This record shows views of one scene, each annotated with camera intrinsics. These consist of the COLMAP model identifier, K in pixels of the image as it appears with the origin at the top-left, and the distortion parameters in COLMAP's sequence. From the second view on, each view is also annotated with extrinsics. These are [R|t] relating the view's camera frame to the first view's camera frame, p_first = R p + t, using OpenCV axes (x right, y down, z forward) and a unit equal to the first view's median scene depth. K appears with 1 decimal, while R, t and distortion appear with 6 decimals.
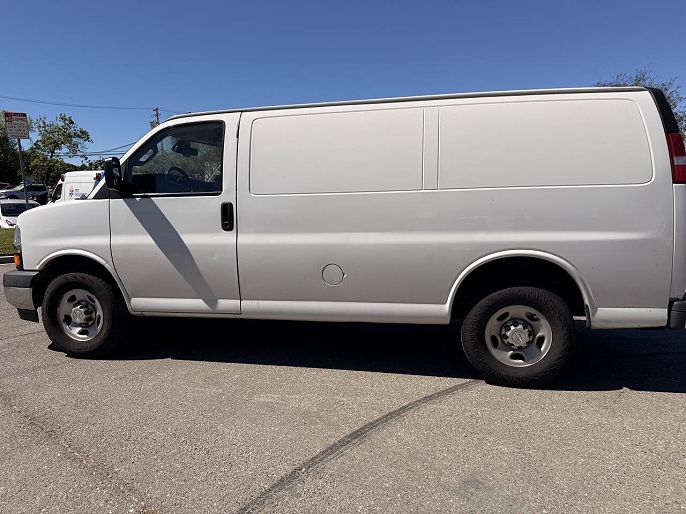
lens RADIAL K [[516.3, 0, 344.2], [0, 516.3, 253.9], [0, 0, 1]] dist [0.049198, -0.064453]
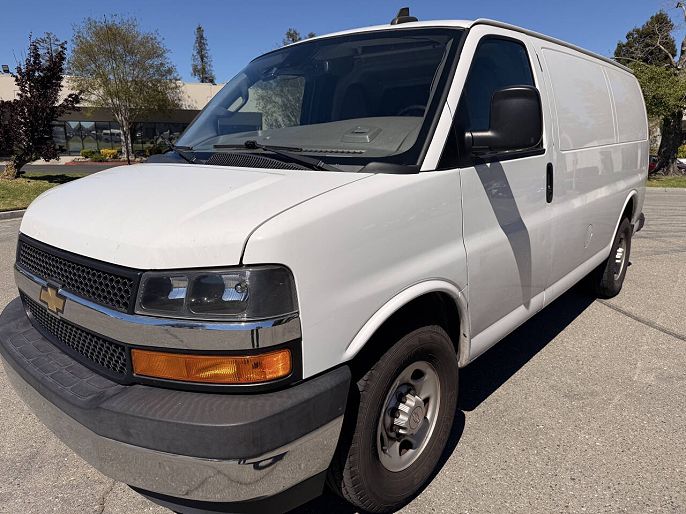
lens RADIAL K [[516.3, 0, 344.4], [0, 516.3, 260.2], [0, 0, 1]] dist [0.049198, -0.064453]
pose [[0.451042, -0.206865, 0.868198, -0.992766], [0.103548, 0.978328, 0.179310, -0.124297], [-0.886475, 0.009024, 0.462688, 0.893419]]
